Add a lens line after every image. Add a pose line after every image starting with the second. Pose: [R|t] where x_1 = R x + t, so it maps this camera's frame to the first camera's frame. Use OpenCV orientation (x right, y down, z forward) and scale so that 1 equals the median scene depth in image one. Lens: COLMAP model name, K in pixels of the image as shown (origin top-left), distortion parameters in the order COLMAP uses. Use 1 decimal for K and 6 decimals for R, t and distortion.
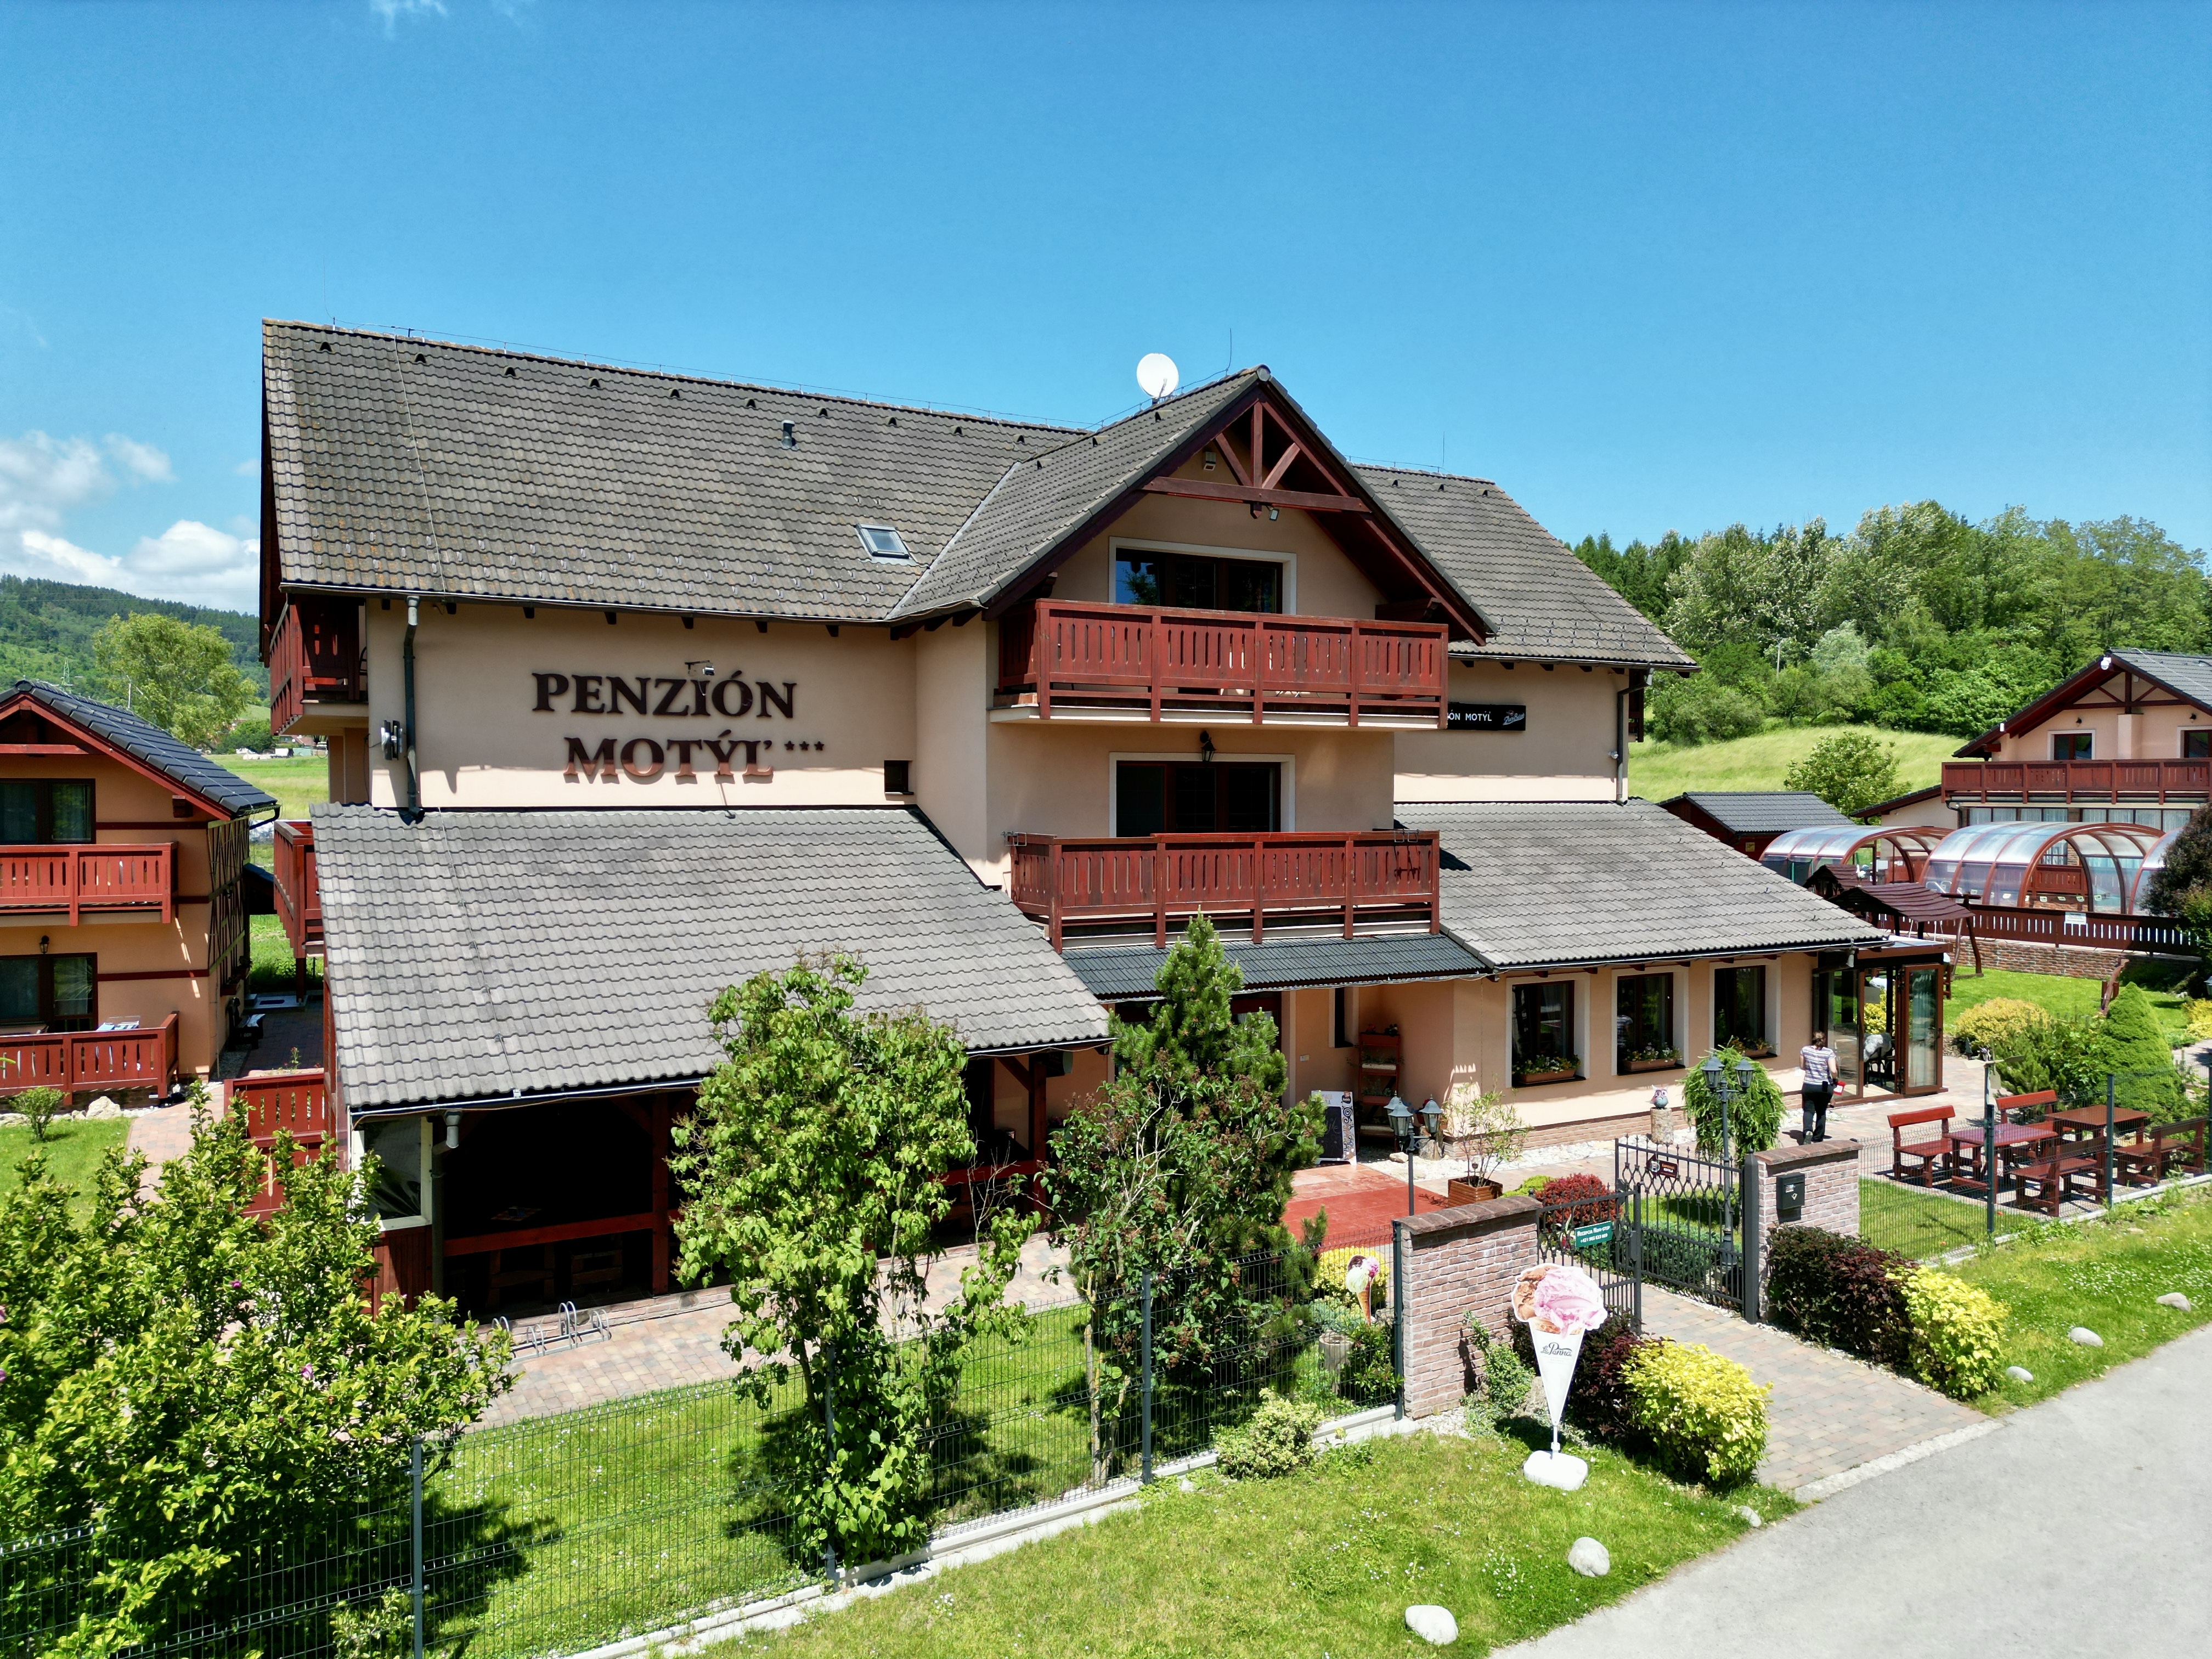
lens RADIAL K [[1552.0, 0, 1106.0], [0, 1552.0, 829.5], [0, 0, 1]] dist [0.030911, -0.003335]
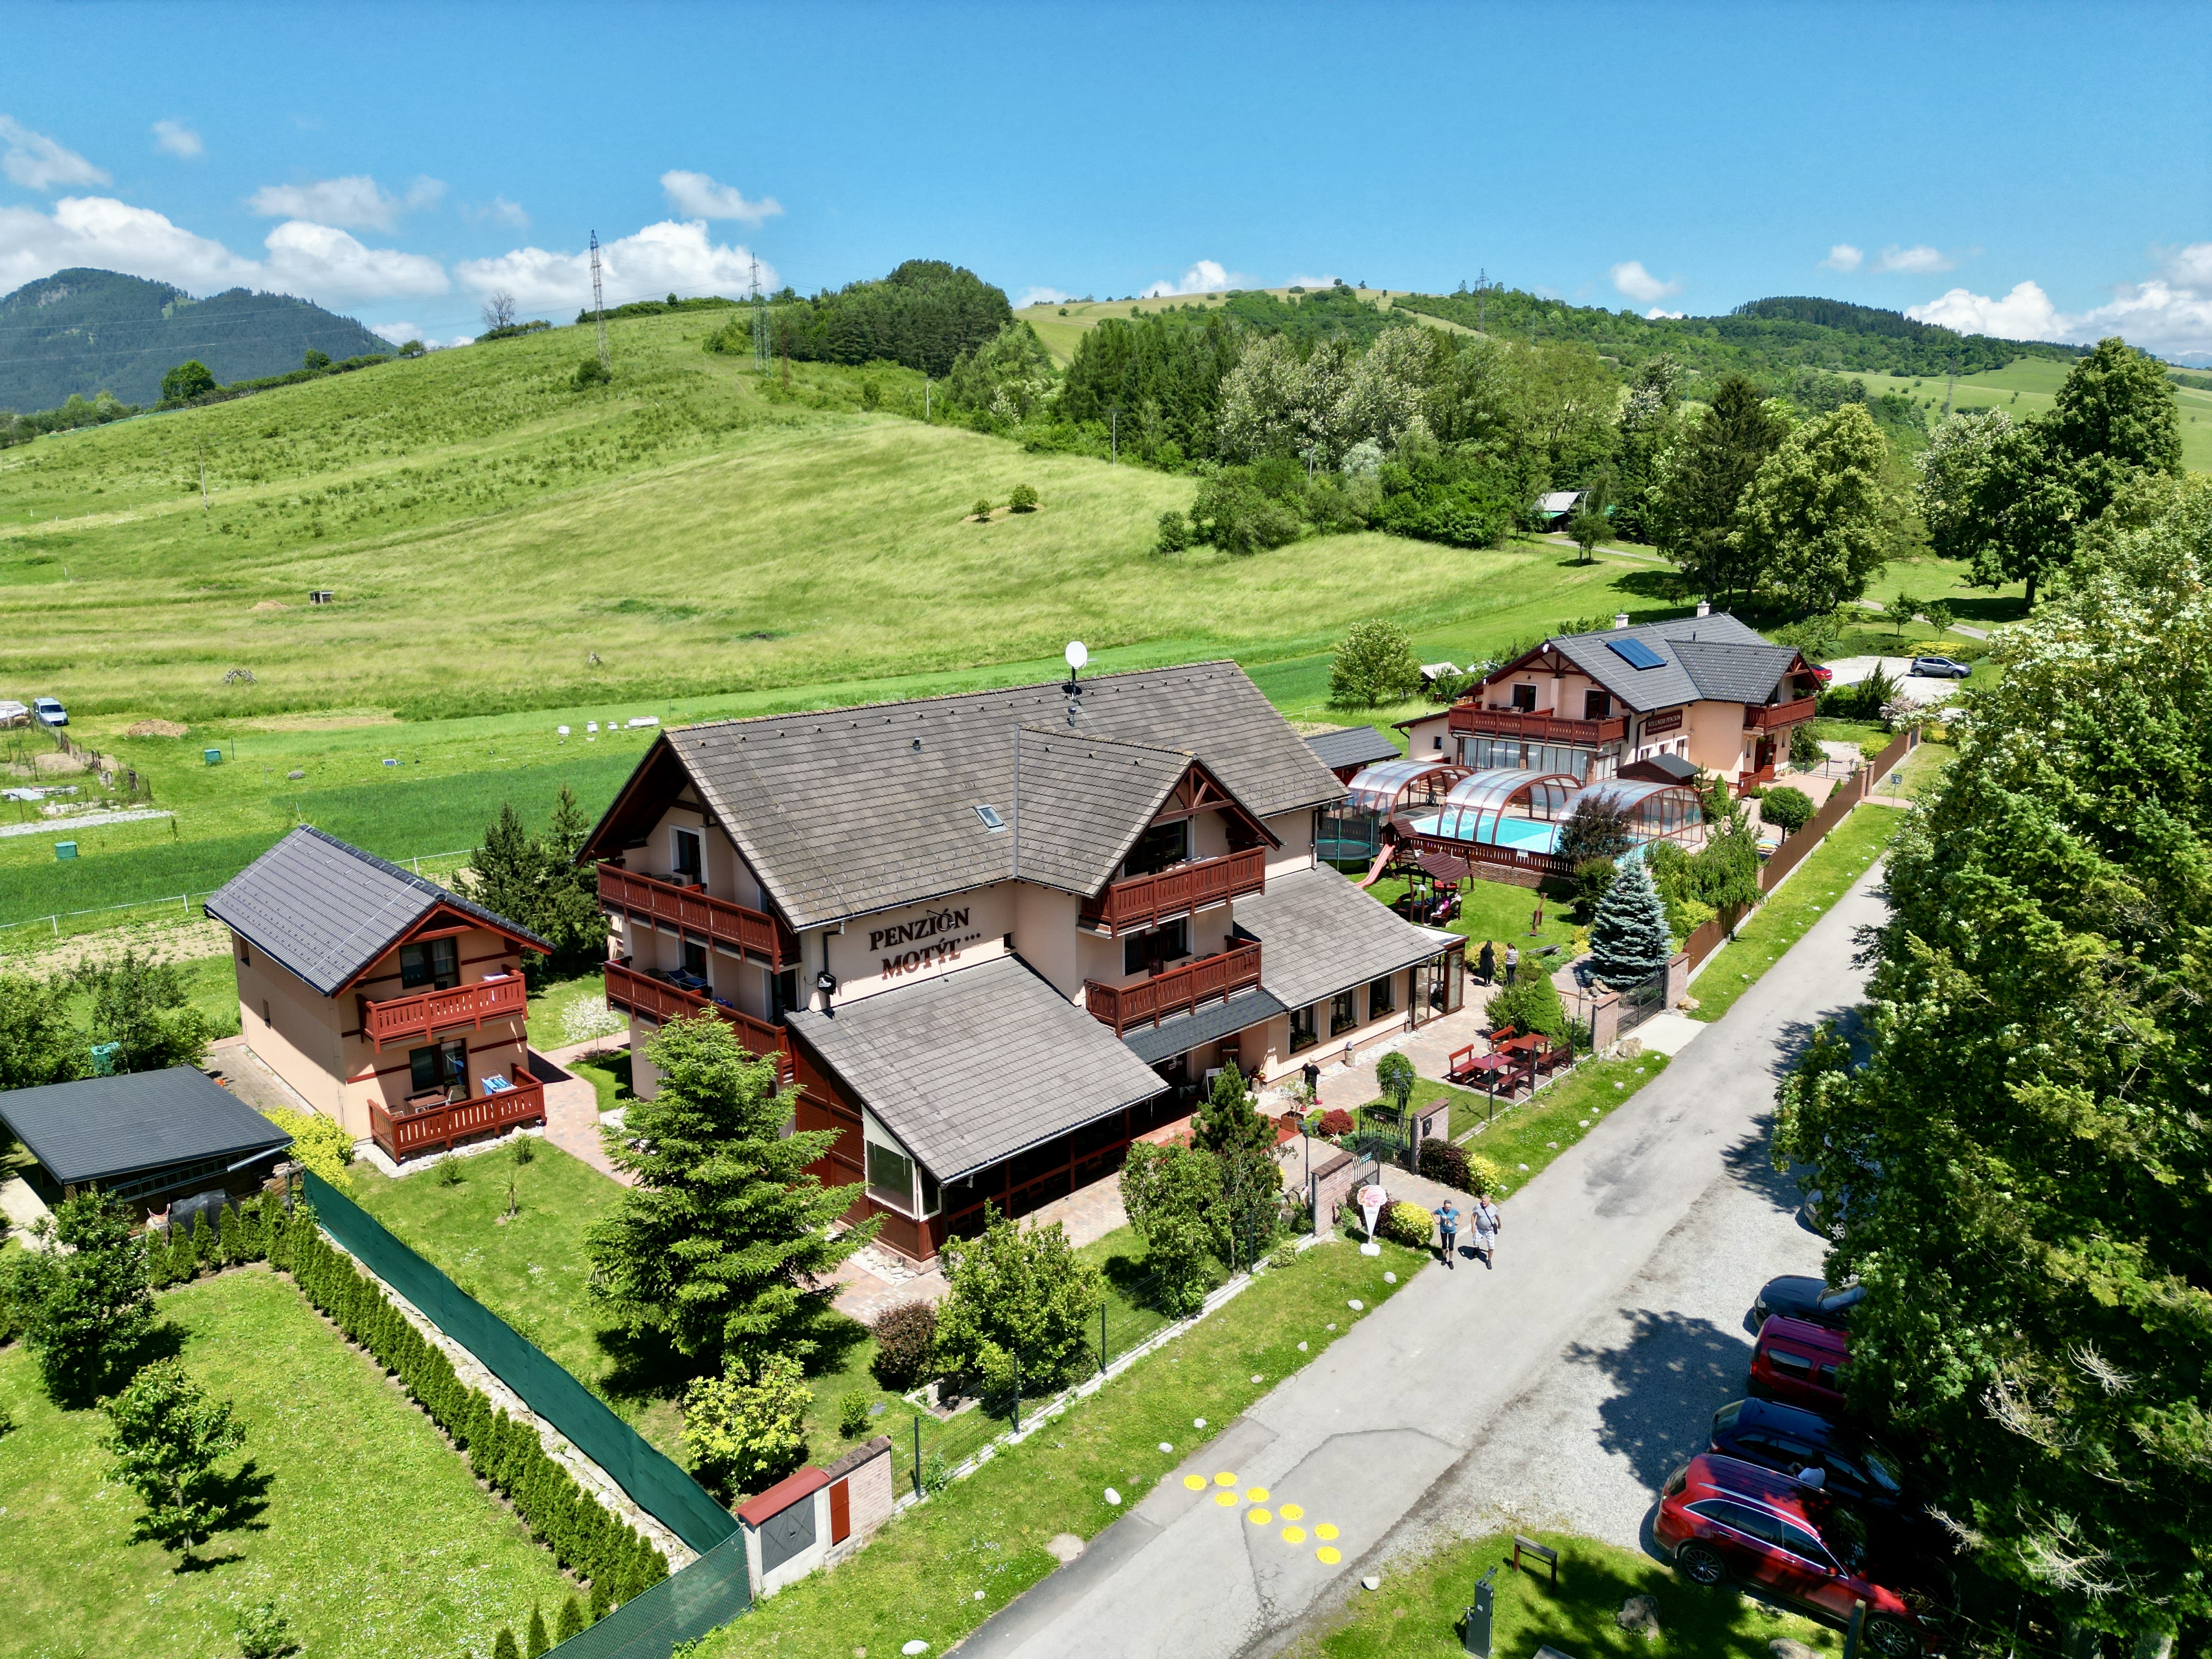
lens RADIAL K [[1523.4, 0, 1106.0], [0, 1523.4, 829.5], [0, 0, 1]] dist [0.084608, -0.000282]
pose [[0.957545, -0.067399, 0.280294, -0.593107], [0.014995, 0.982614, 0.185052, -0.572644], [-0.287893, -0.172993, 0.941908, -0.916719]]
